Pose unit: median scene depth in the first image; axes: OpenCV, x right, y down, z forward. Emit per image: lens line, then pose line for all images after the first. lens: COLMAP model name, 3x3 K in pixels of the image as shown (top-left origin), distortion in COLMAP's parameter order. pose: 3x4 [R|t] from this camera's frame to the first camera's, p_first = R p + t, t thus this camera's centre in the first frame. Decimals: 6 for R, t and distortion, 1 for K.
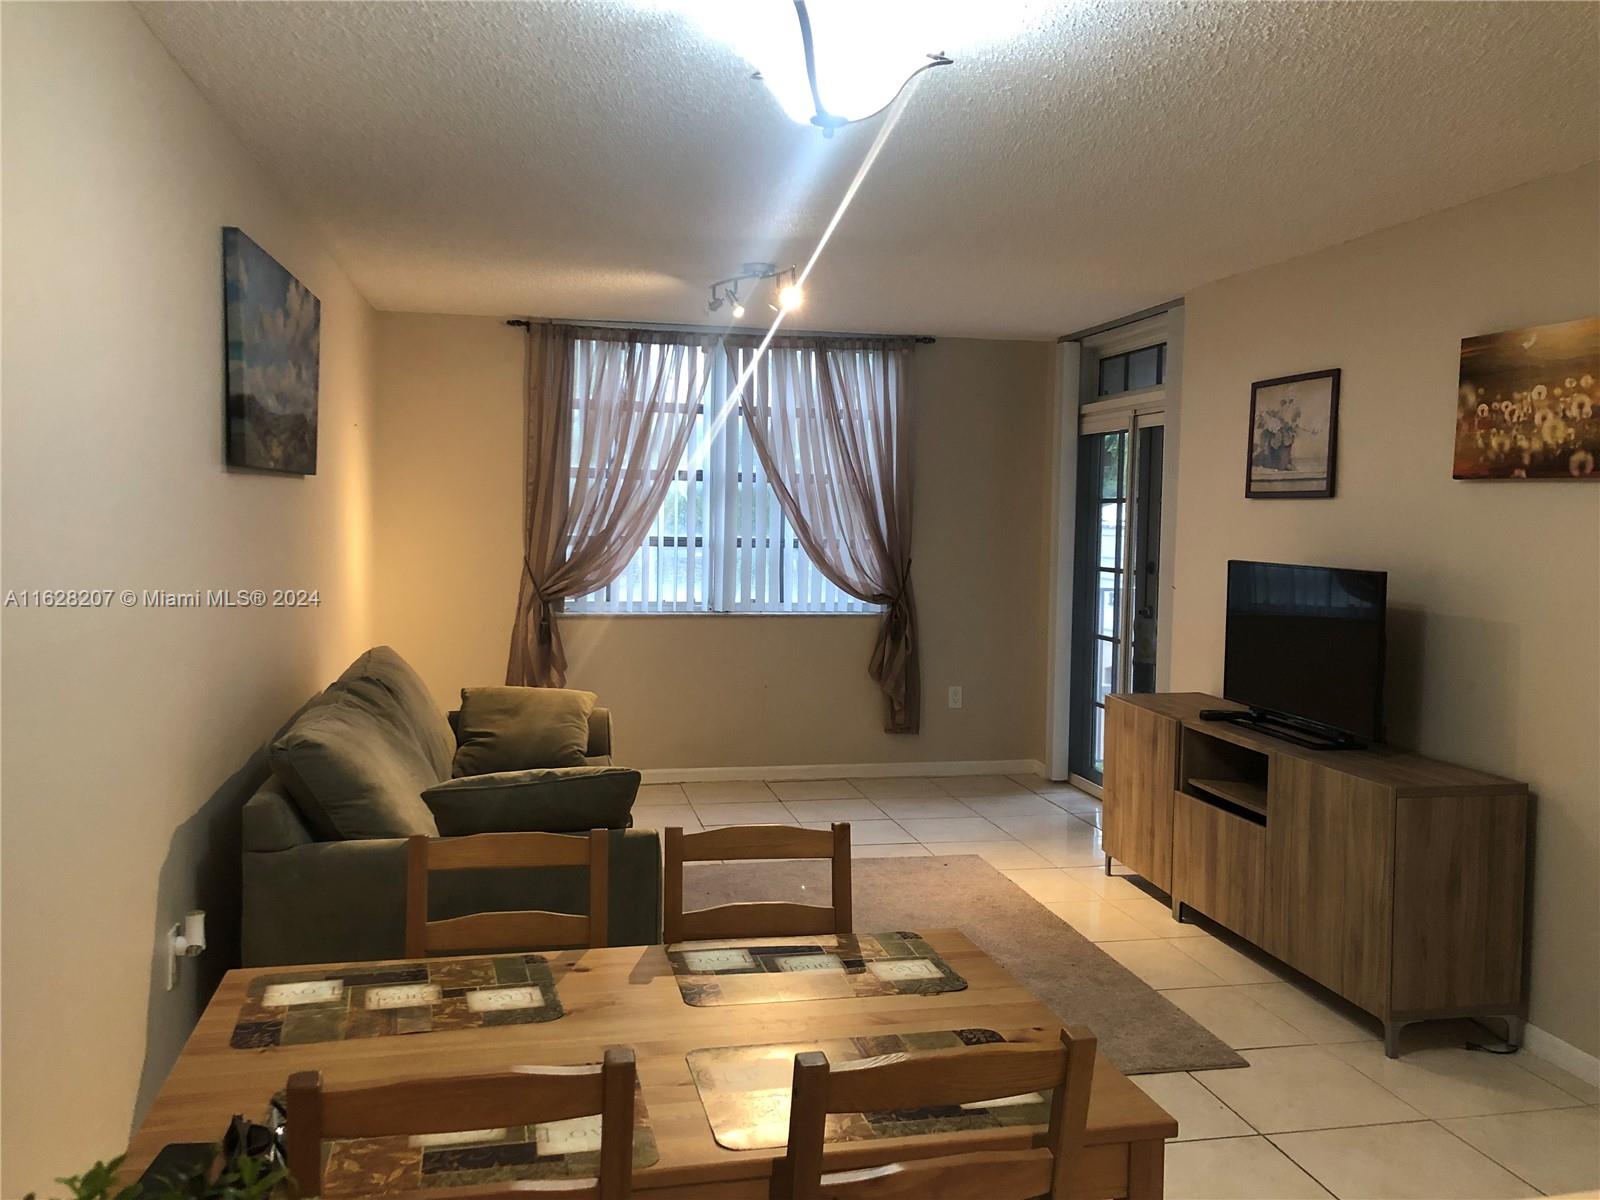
lens RADIAL K [[1290.8, 0, 801.2], [0, 1290.8, 571.2], [0, 0, 1]] dist [0.009266, -0.002808]
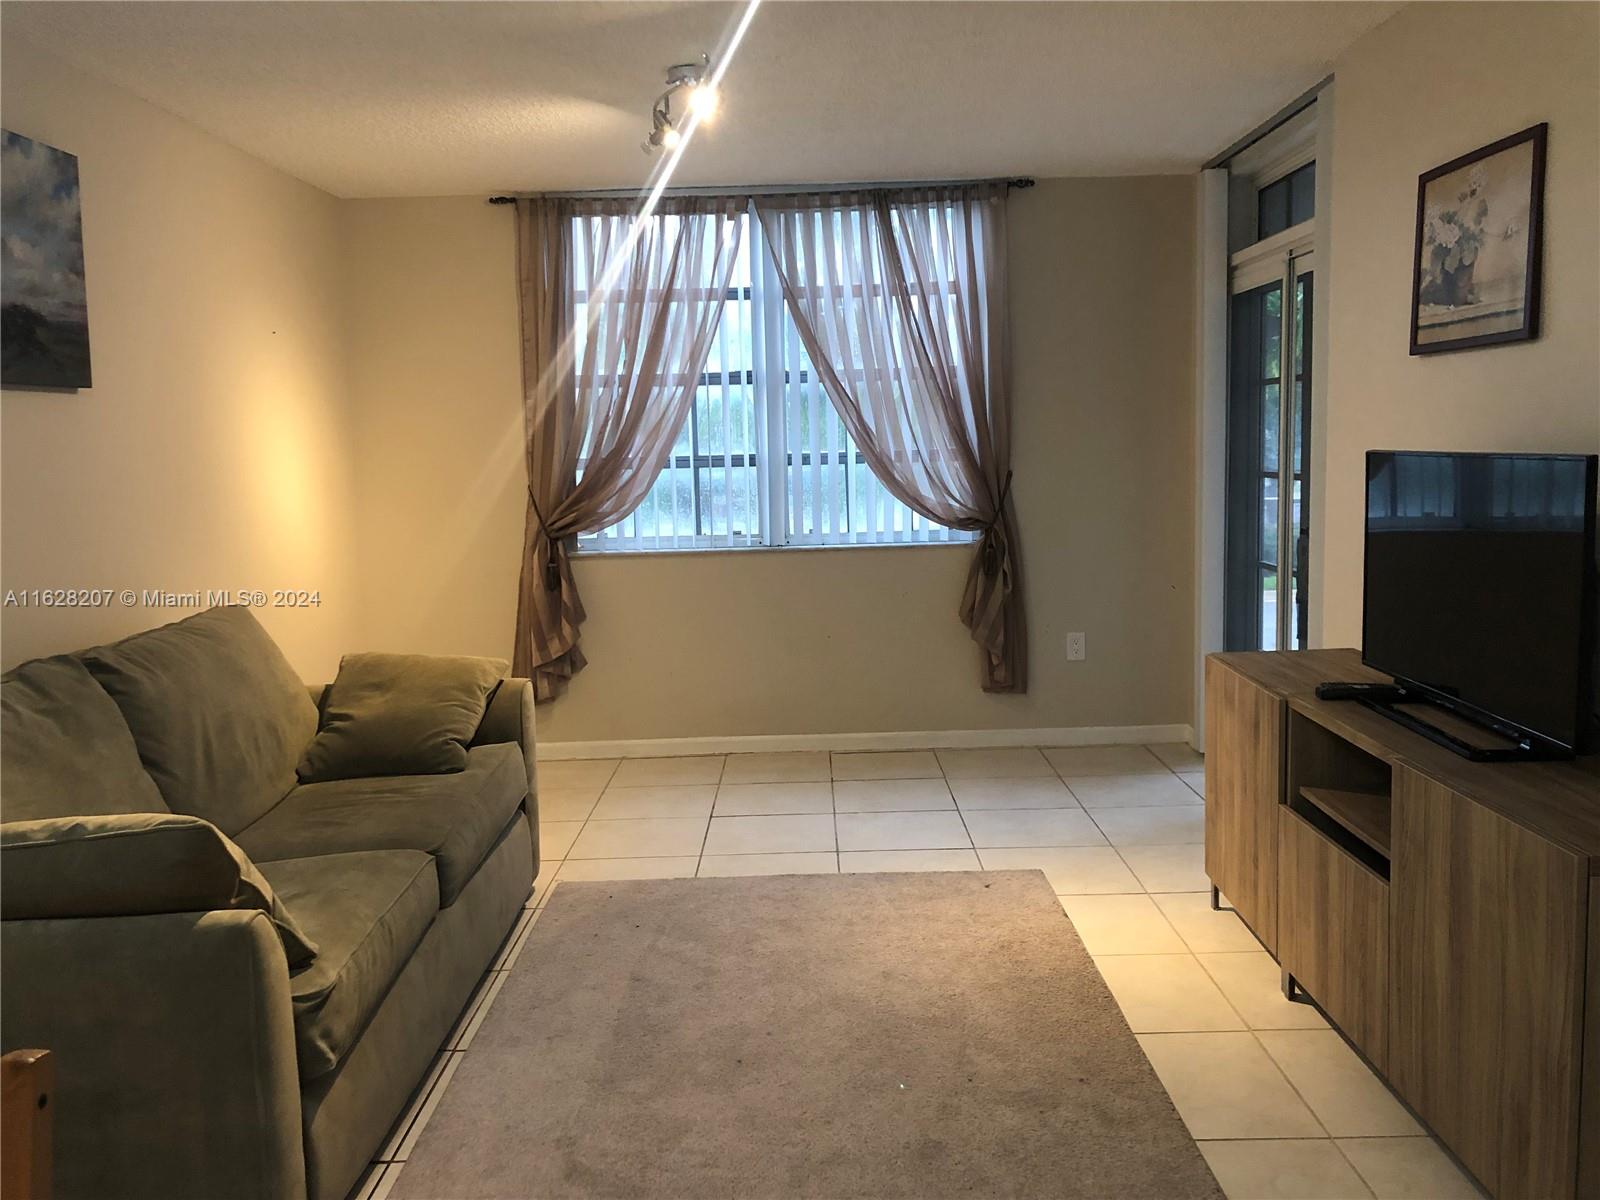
lens RADIAL K [[1302.4, 0, 807.2], [0, 1302.4, 578.4], [0, 0, 1]] dist [0.021796, -0.021883]
pose [[0.978154, -0.020838, -0.206835, 0.134323], [0.033705, 0.997696, 0.058882, 0.004876], [0.205132, -0.064567, 0.976602, 0.213033]]
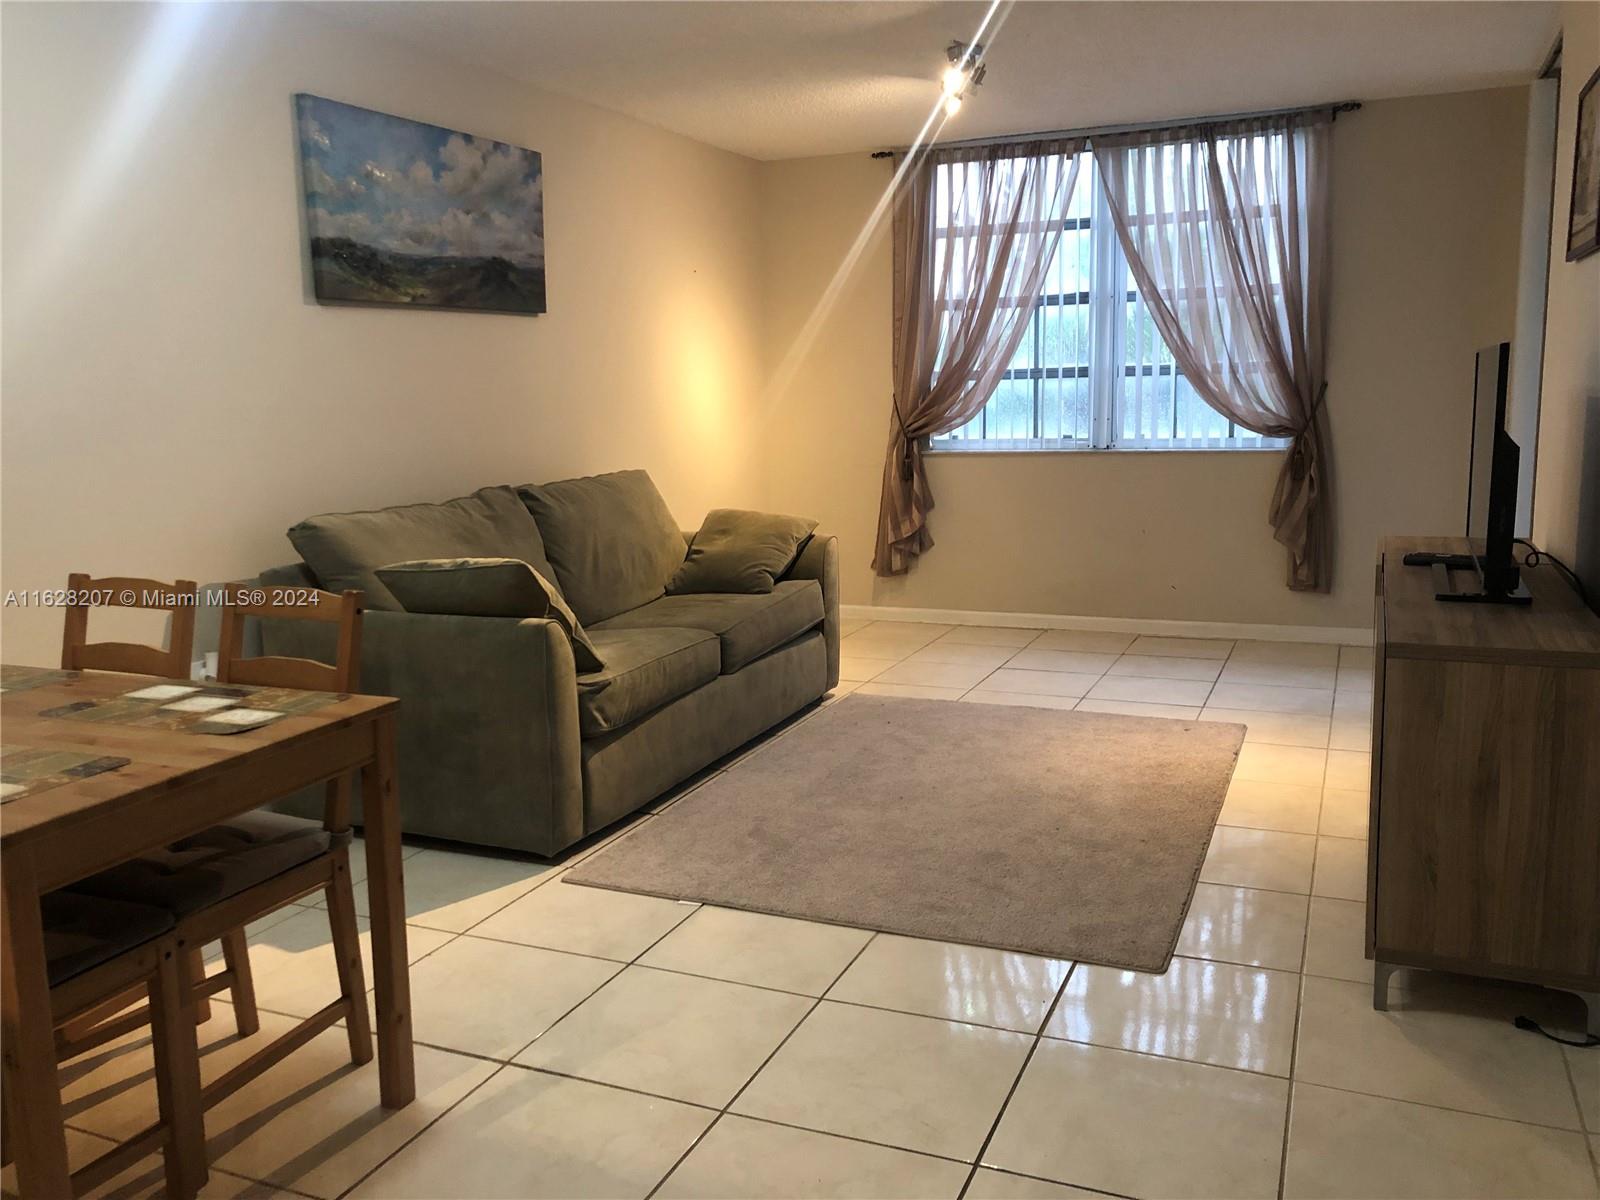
lens RADIAL K [[1302.4, 0, 807.2], [0, 1302.4, 578.4], [0, 0, 1]] dist [0.021796, -0.021883]
pose [[0.819683, 0.049095, -0.570709, 0.315560], [0.010161, 0.994917, 0.100182, 0.029607], [0.572727, -0.087917, 0.815018, 0.122473]]
